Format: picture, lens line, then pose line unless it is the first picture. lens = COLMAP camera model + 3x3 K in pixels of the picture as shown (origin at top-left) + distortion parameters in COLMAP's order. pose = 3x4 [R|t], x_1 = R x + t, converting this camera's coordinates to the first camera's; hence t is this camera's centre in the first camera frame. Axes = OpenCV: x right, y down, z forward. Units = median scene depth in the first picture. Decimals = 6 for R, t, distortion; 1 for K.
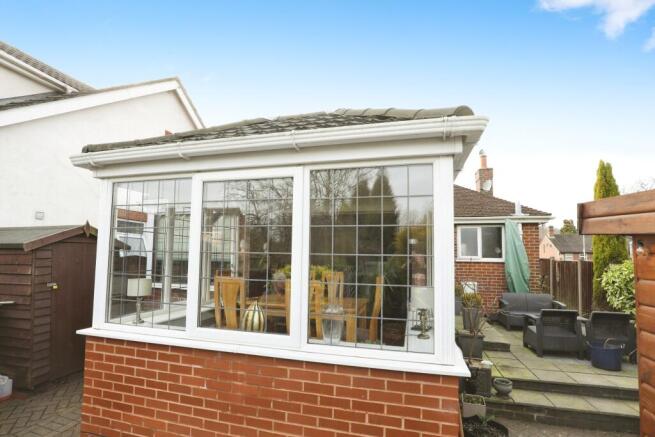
lens RADIAL K [[305.1, 0, 333.4], [0, 305.1, 231.6], [0, 0, 1]] dist [-0.026479, 0.000446]
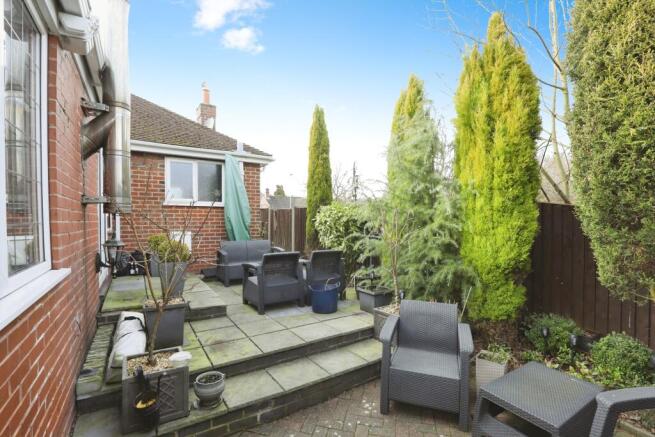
lens RADIAL K [[305.1, 0, 333.4], [0, 305.1, 231.6], [0, 0, 1]] dist [-0.026479, 0.000446]
pose [[0.665529, -0.049878, 0.744704, 0.187175], [-0.050602, 0.992453, 0.111694, 0.083830], [-0.744655, -0.112019, 0.657982, 0.290949]]
